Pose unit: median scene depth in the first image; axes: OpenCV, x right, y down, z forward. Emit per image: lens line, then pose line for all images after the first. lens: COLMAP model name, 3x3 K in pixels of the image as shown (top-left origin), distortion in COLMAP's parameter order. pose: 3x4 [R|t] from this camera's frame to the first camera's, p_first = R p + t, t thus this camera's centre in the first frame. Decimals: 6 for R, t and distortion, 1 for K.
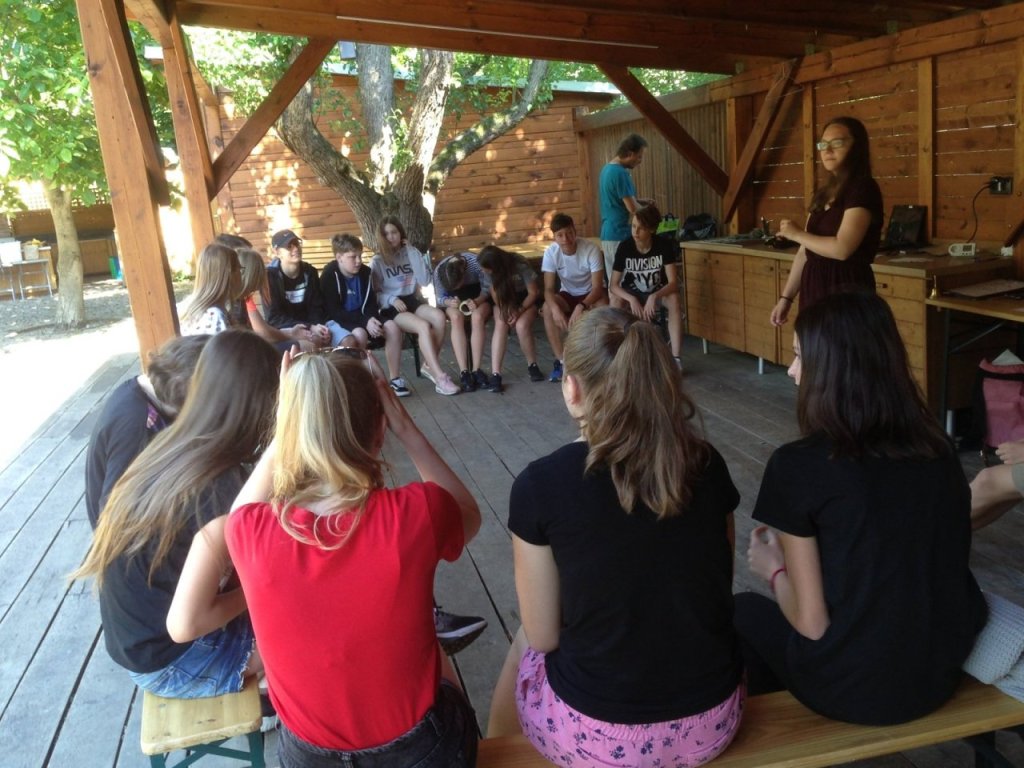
lens RADIAL K [[931.1, 0, 516.8], [0, 931.1, 385.2], [0, 0, 1]] dist [0.014658, 0.000000]
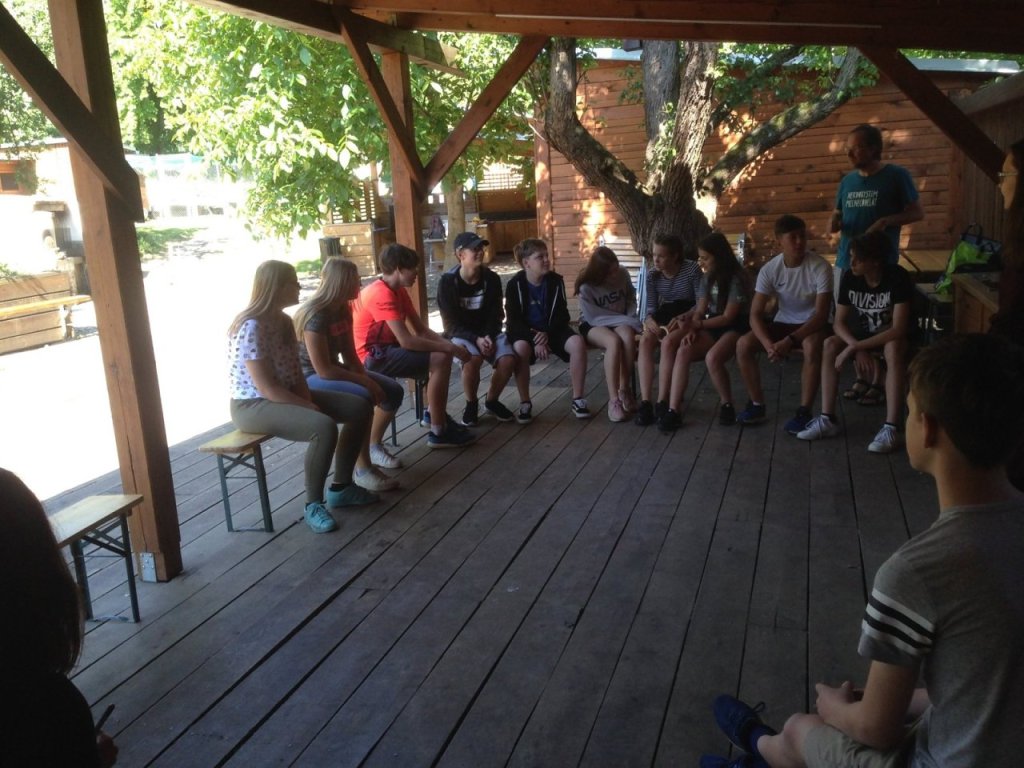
lens RADIAL K [[931.1, 0, 508.9], [0, 931.1, 381.9], [0, 0, 1]] dist [0.014658, 0.000000]
pose [[0.842215, 0.135630, -0.521802, 0.246938], [-0.123780, 0.990631, 0.057704, -0.057407], [0.524740, 0.015990, 0.851113, 0.142242]]
